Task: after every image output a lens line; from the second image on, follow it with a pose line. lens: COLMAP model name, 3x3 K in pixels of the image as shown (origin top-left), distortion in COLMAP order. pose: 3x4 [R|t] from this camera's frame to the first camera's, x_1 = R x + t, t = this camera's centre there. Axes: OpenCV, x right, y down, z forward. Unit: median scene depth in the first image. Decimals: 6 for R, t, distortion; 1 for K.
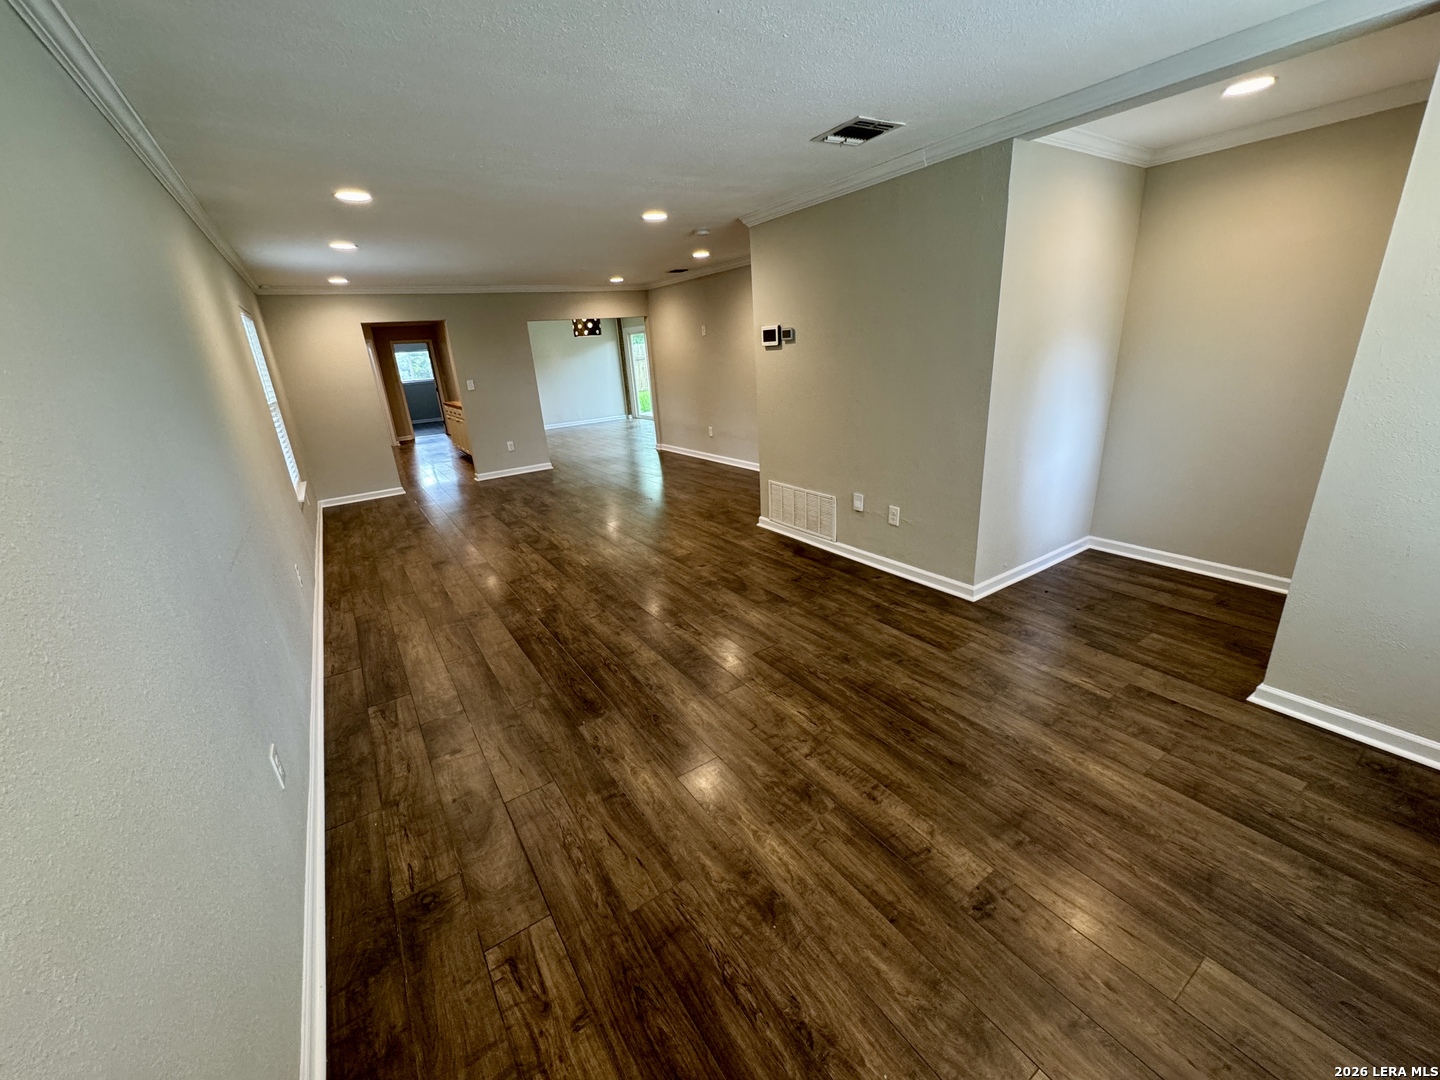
lens RADIAL K [[576.8, 0, 719.5], [0, 576.8, 542.6], [0, 0, 1]] dist [-0.002308, 0.000455]
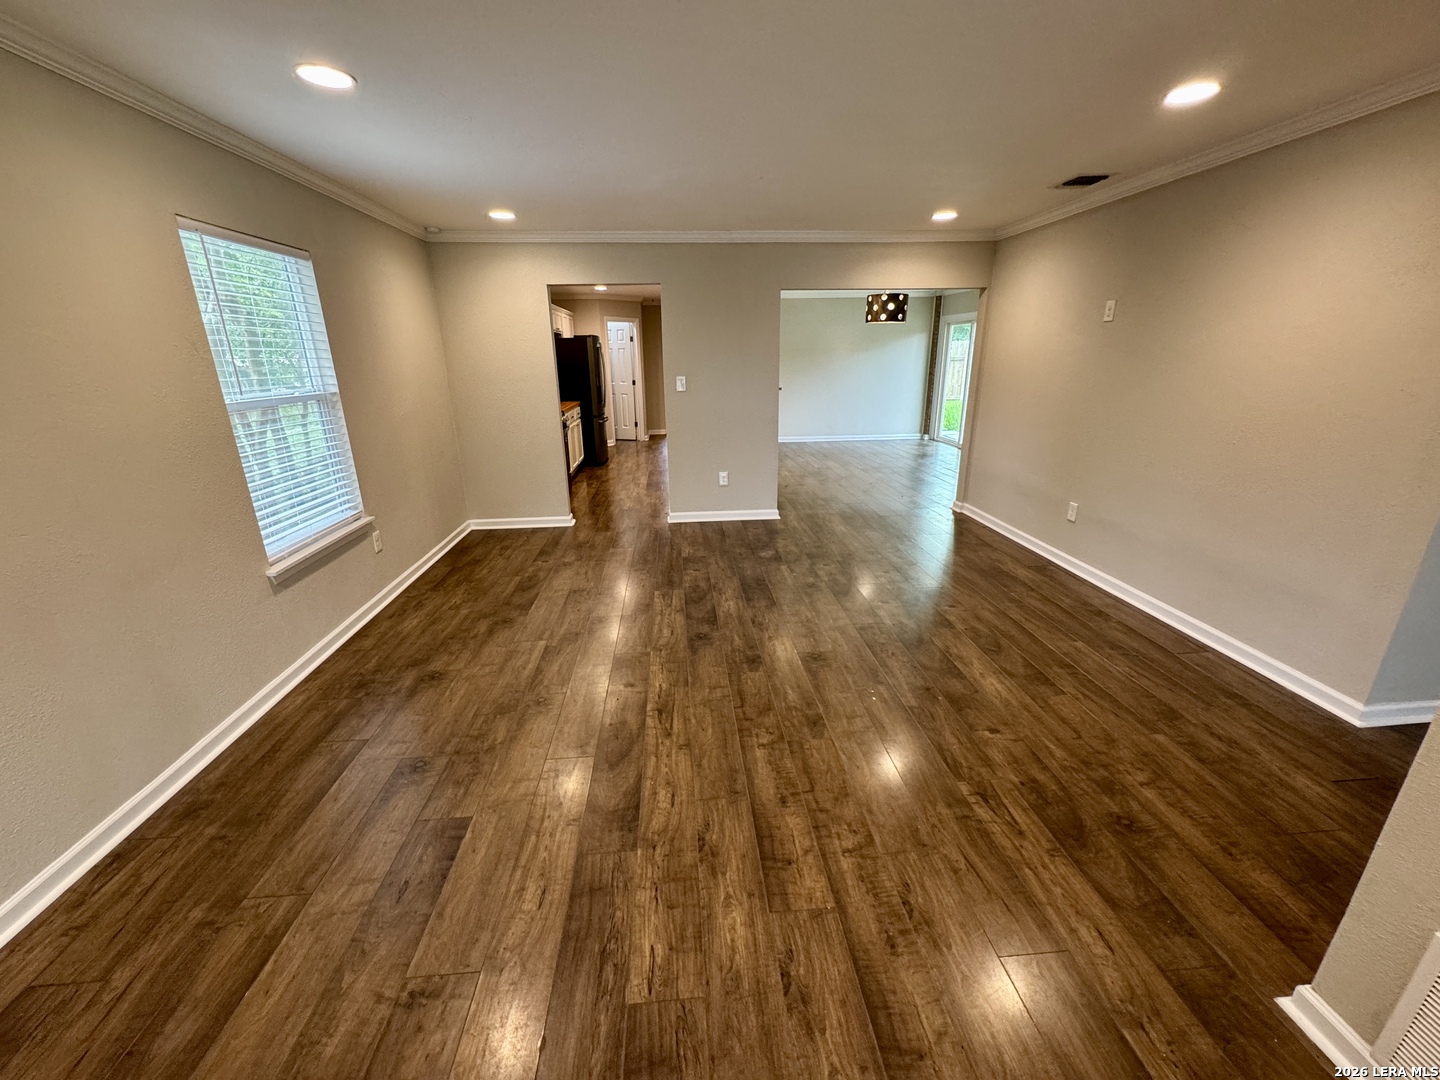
lens RADIAL K [[576.8, 0, 719.5], [0, 576.8, 542.6], [0, 0, 1]] dist [-0.002308, 0.000455]
pose [[0.873407, 0.202331, -0.442971, -0.095034], [-0.198981, 0.978481, 0.054598, -0.220323], [0.444486, 0.040457, 0.894872, 0.683359]]
